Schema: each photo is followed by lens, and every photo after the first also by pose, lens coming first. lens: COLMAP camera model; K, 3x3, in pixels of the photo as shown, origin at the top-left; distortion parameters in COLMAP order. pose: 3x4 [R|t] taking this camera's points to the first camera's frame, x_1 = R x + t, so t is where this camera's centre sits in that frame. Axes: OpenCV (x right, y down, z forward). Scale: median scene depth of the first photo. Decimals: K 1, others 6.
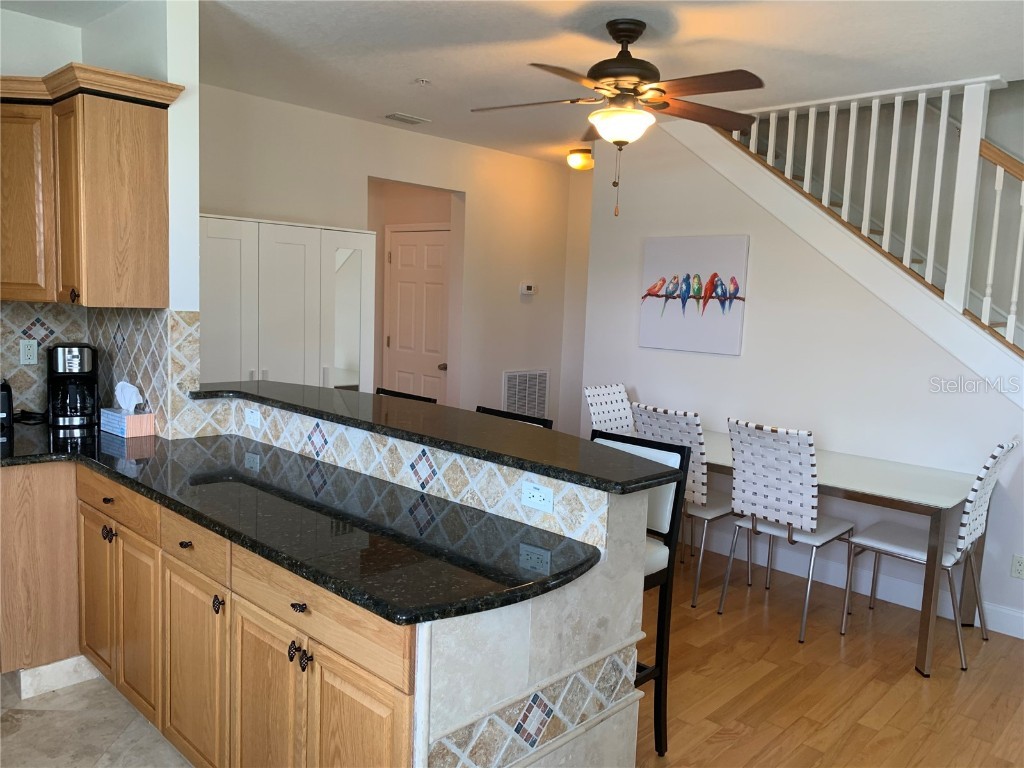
lens RADIAL K [[777.3, 0, 510.6], [0, 777.3, 379.0], [0, 0, 1]] dist [0.048289, -0.059406]
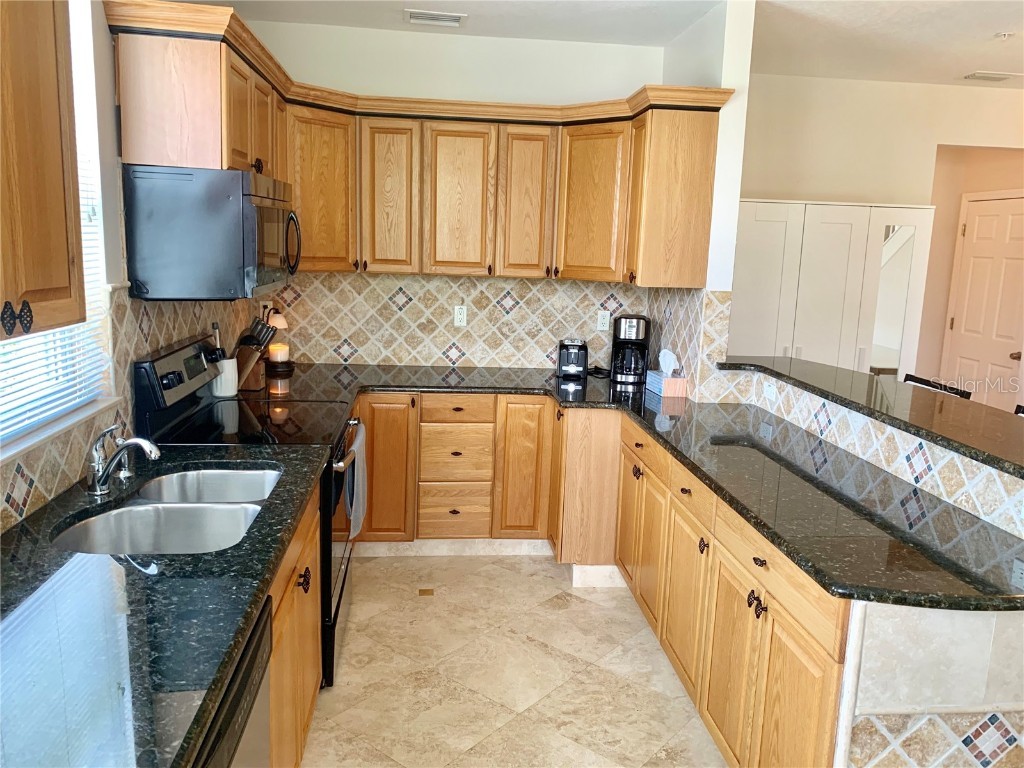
lens RADIAL K [[777.3, 0, 510.6], [0, 777.3, 379.0], [0, 0, 1]] dist [0.048289, -0.059406]
pose [[0.761678, 0.095646, -0.640858, 0.106752], [-0.072548, 0.995415, 0.062337, -0.010483], [0.643882, -0.000988, 0.765124, -0.065436]]
